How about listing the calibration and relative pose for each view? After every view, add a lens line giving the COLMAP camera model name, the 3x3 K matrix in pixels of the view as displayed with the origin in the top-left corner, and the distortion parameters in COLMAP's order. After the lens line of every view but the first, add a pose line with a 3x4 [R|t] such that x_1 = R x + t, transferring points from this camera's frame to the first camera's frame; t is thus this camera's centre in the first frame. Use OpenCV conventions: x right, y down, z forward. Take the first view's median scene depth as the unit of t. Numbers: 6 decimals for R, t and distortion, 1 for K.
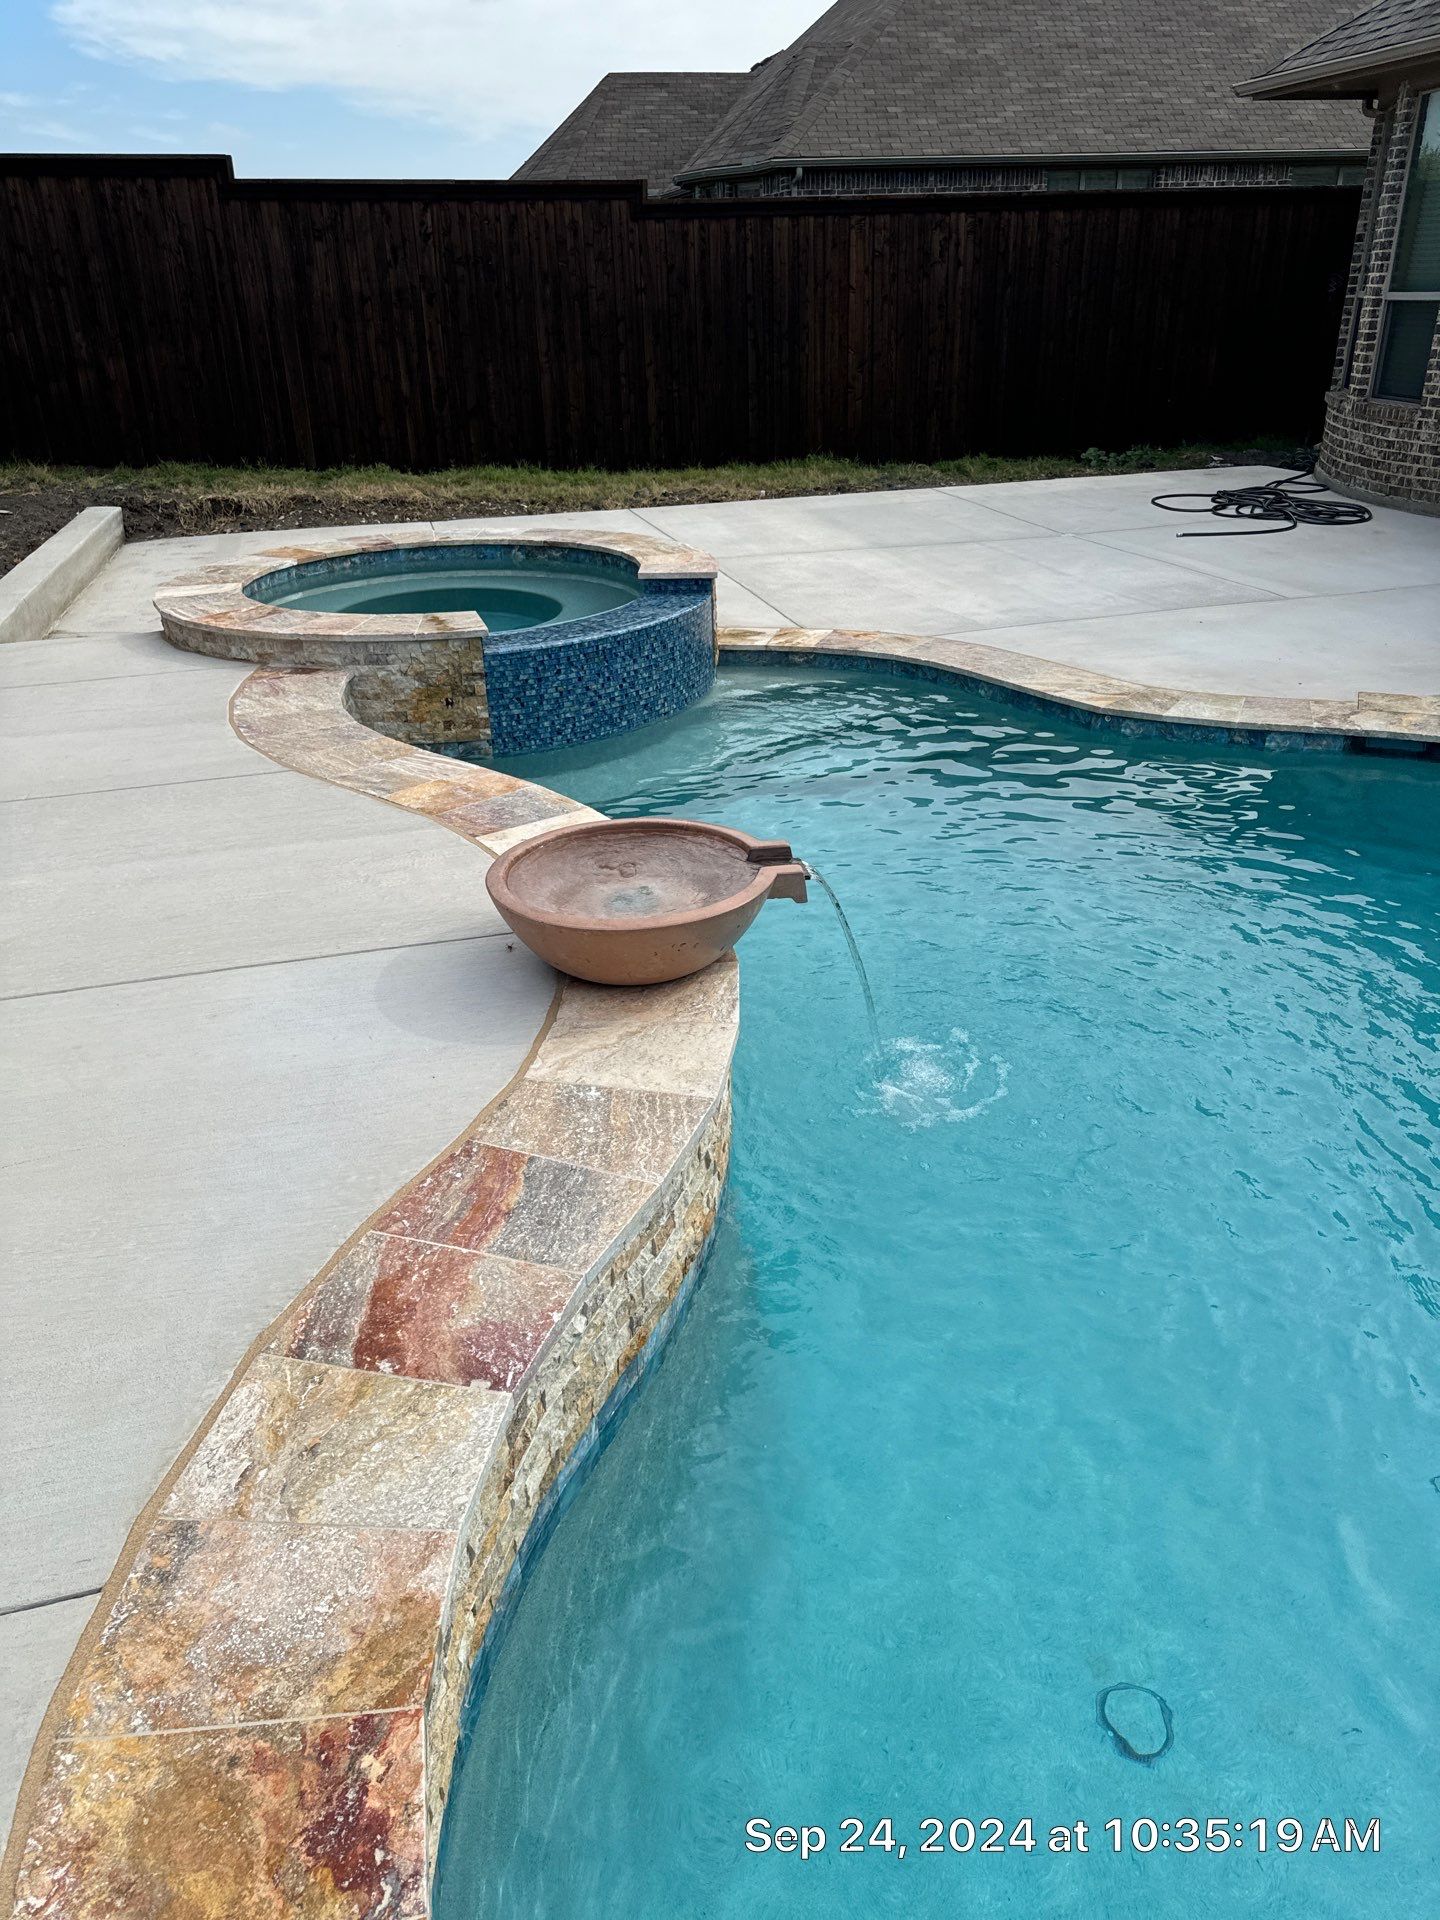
lens RADIAL K [[1323.6, 0, 706.8], [0, 1323.6, 965.4], [0, 0, 1]] dist [0.023563, -0.015417]
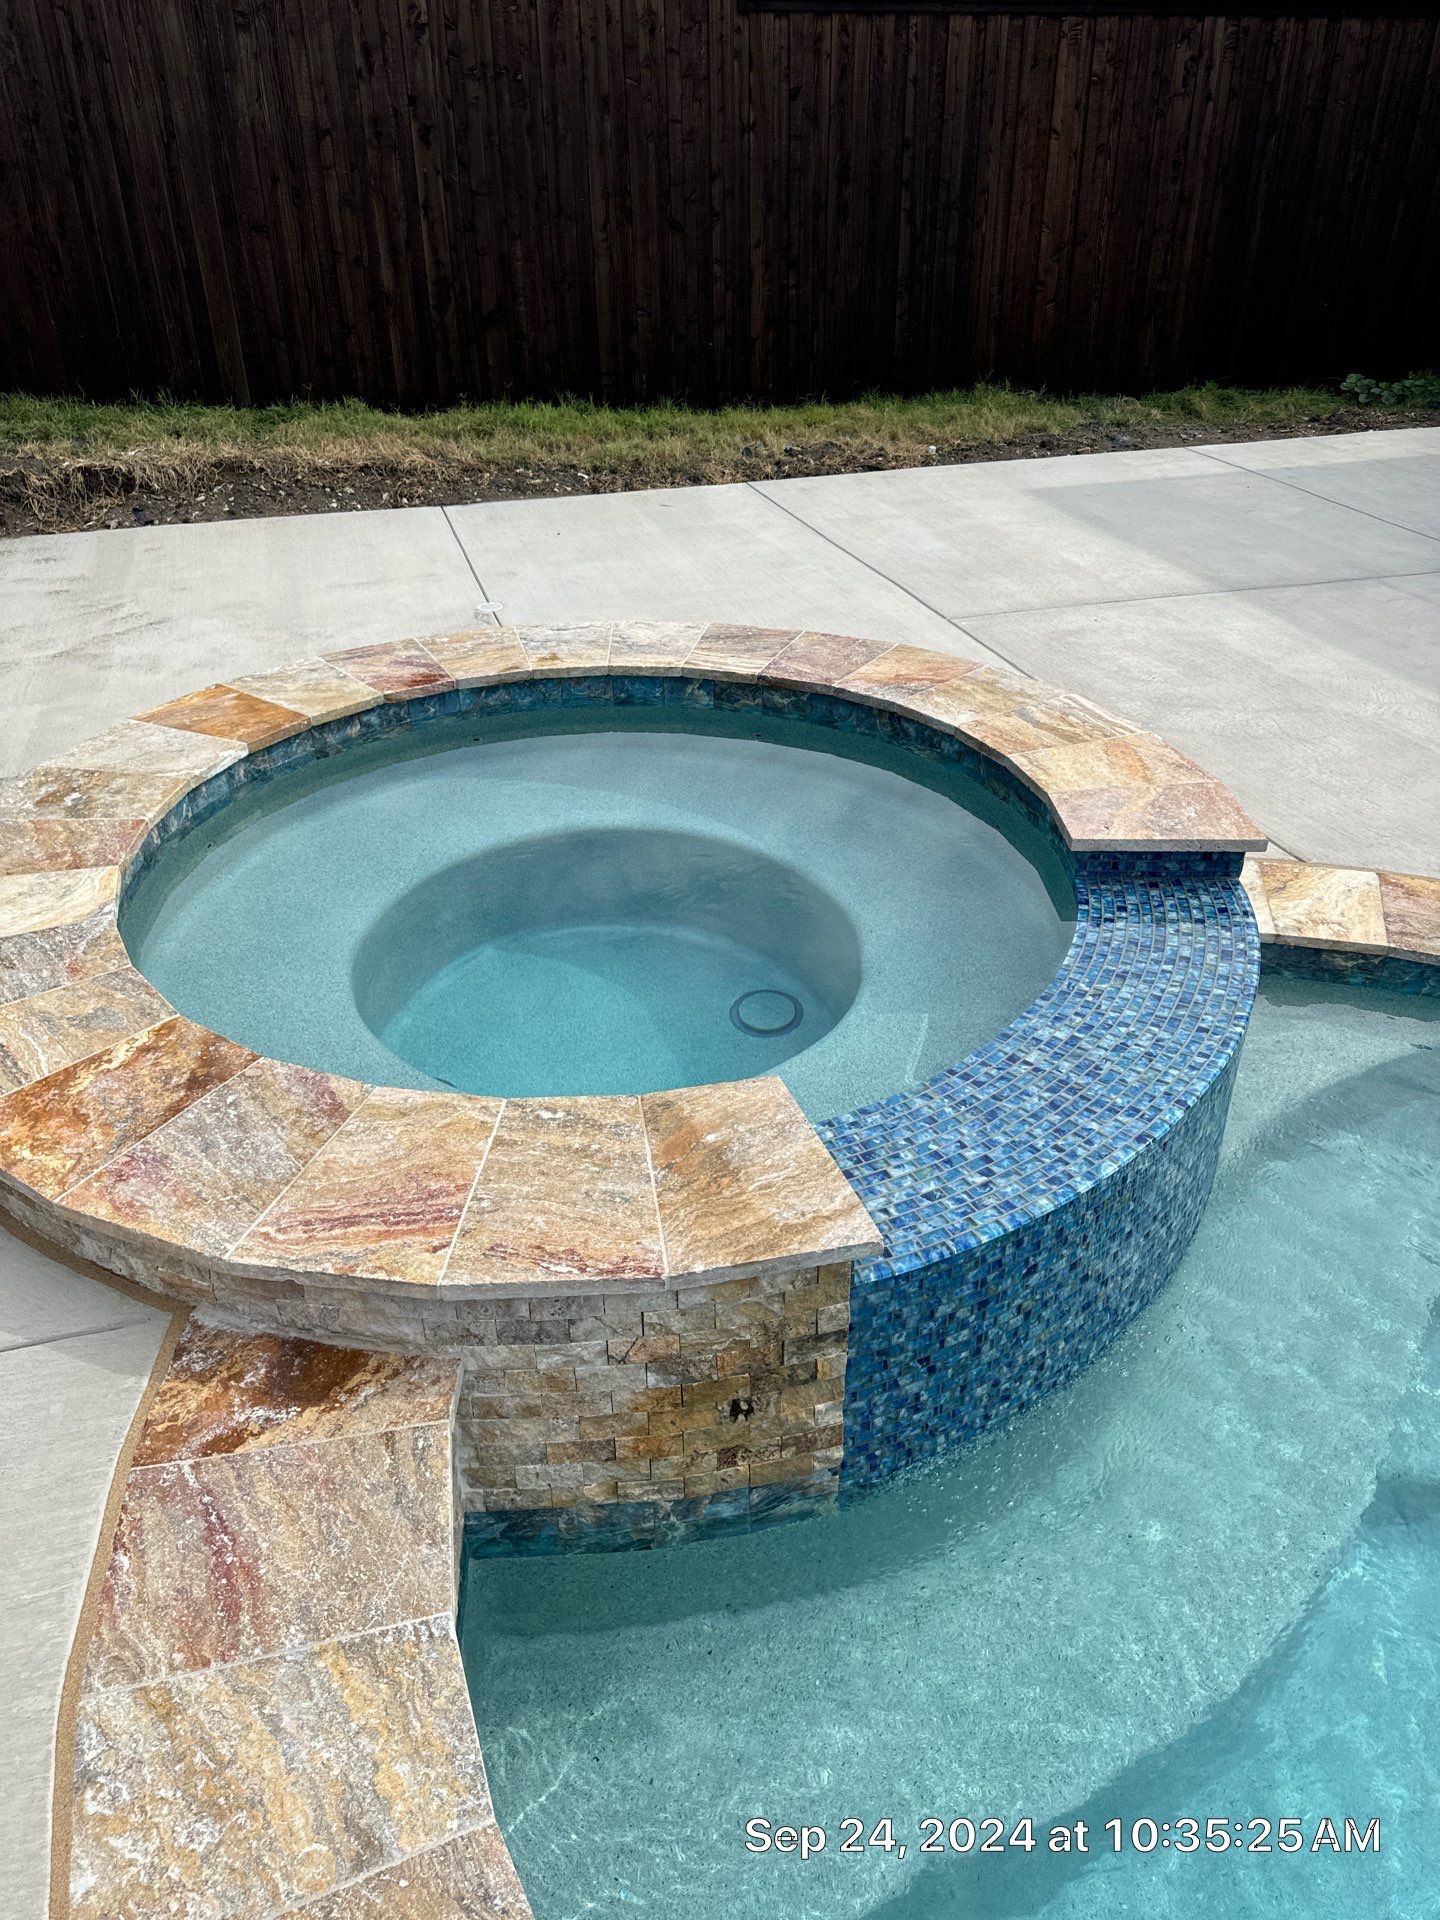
lens RADIAL K [[1323.6, 0, 726.0], [0, 1323.6, 953.1], [0, 0, 1]] dist [0.023563, -0.015417]
pose [[0.998336, -0.010215, 0.056754, -0.103355], [0.005248, 0.996196, 0.086983, -0.164261], [-0.057426, -0.086540, 0.994592, 0.321495]]
